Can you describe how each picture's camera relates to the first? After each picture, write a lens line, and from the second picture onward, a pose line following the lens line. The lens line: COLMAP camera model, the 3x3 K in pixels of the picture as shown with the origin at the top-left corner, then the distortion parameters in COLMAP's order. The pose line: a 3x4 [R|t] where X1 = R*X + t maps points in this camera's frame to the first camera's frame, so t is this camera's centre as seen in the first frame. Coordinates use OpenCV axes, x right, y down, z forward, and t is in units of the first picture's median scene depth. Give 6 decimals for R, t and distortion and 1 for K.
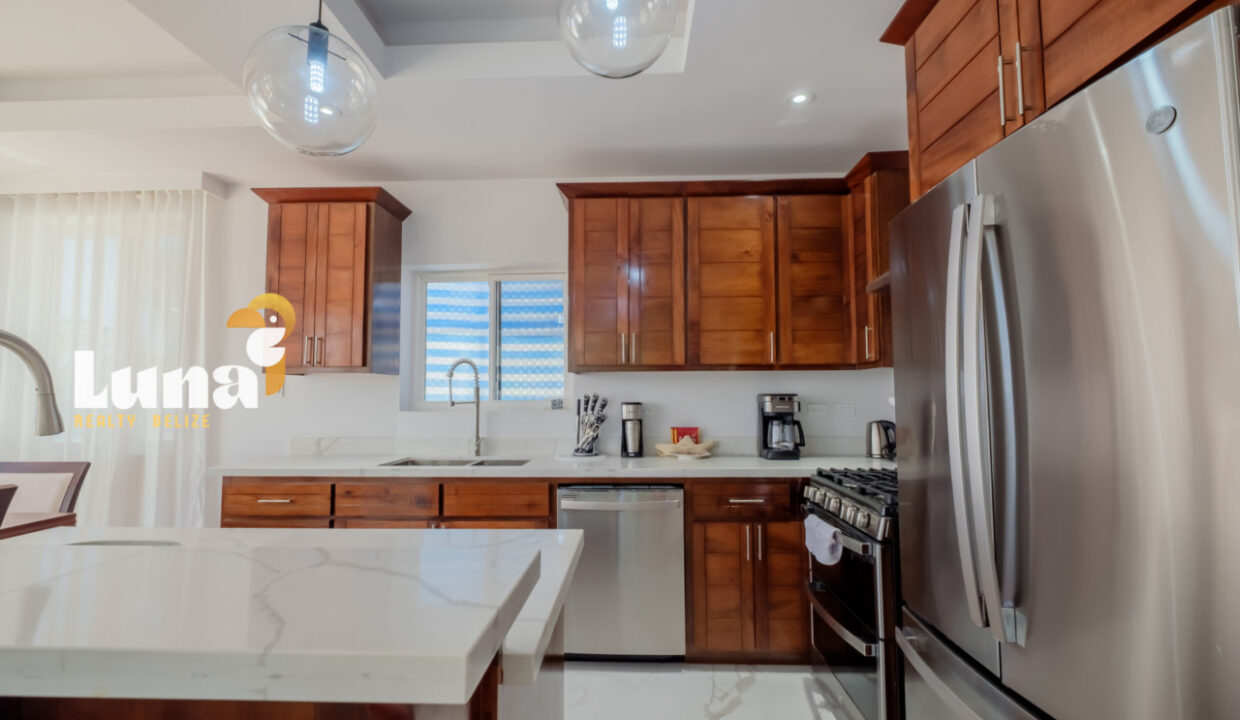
lens RADIAL K [[541.8, 0, 622.8], [0, 541.8, 362.4], [0, 0, 1]] dist [-0.002824, -0.000280]
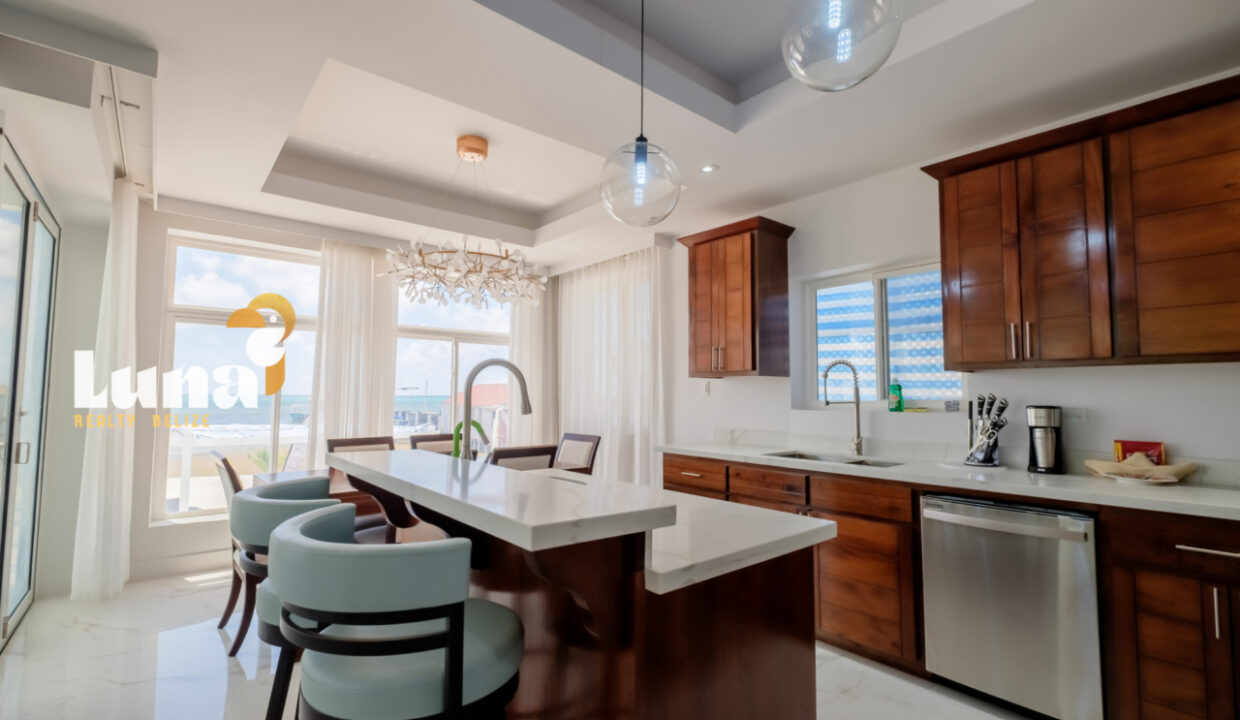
lens RADIAL K [[541.8, 0, 622.8], [0, 541.8, 362.4], [0, 0, 1]] dist [-0.002824, -0.000280]
pose [[0.676919, -0.035867, -0.735183, 0.196979], [0.036321, 0.999223, -0.015306, -0.001596], [0.735161, -0.016342, 0.677696, -0.011083]]
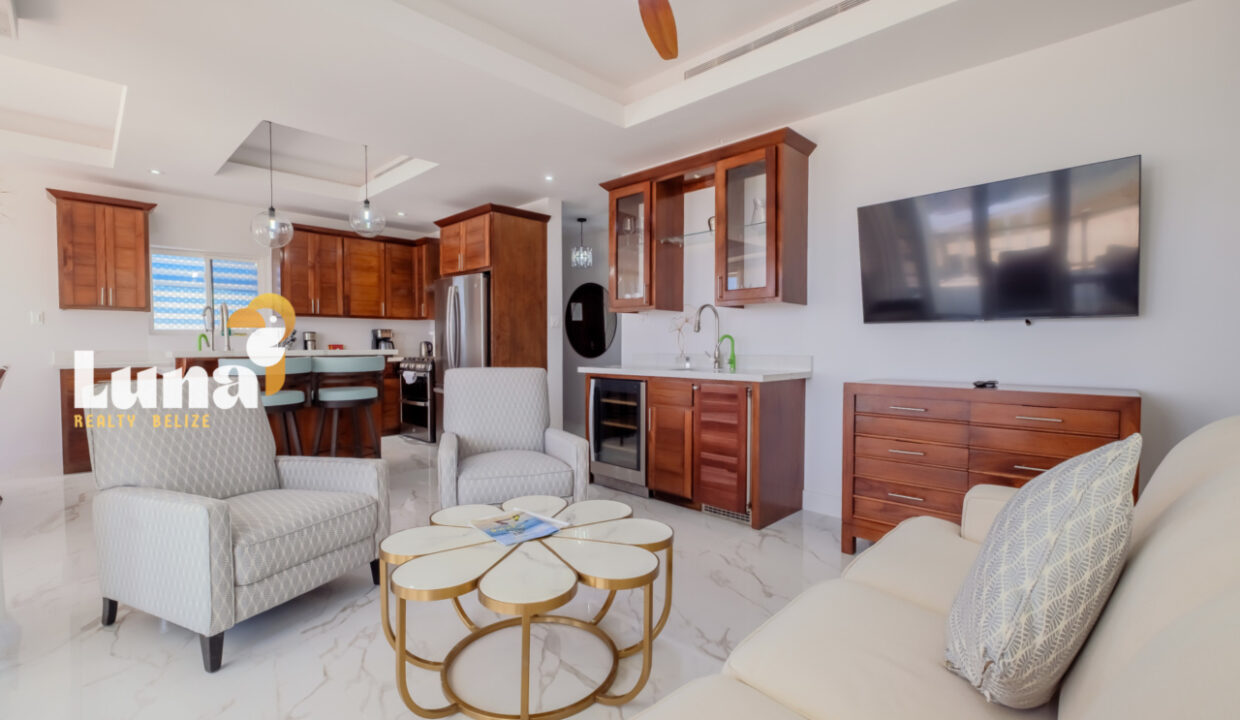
lens RADIAL K [[541.8, 0, 622.8], [0, 541.8, 362.4], [0, 0, 1]] dist [-0.002824, -0.000280]
pose [[0.676378, -0.020608, 0.736267, -0.718832], [-0.050006, 0.996017, 0.073818, -0.021957], [-0.734856, -0.086746, 0.672653, -1.298065]]
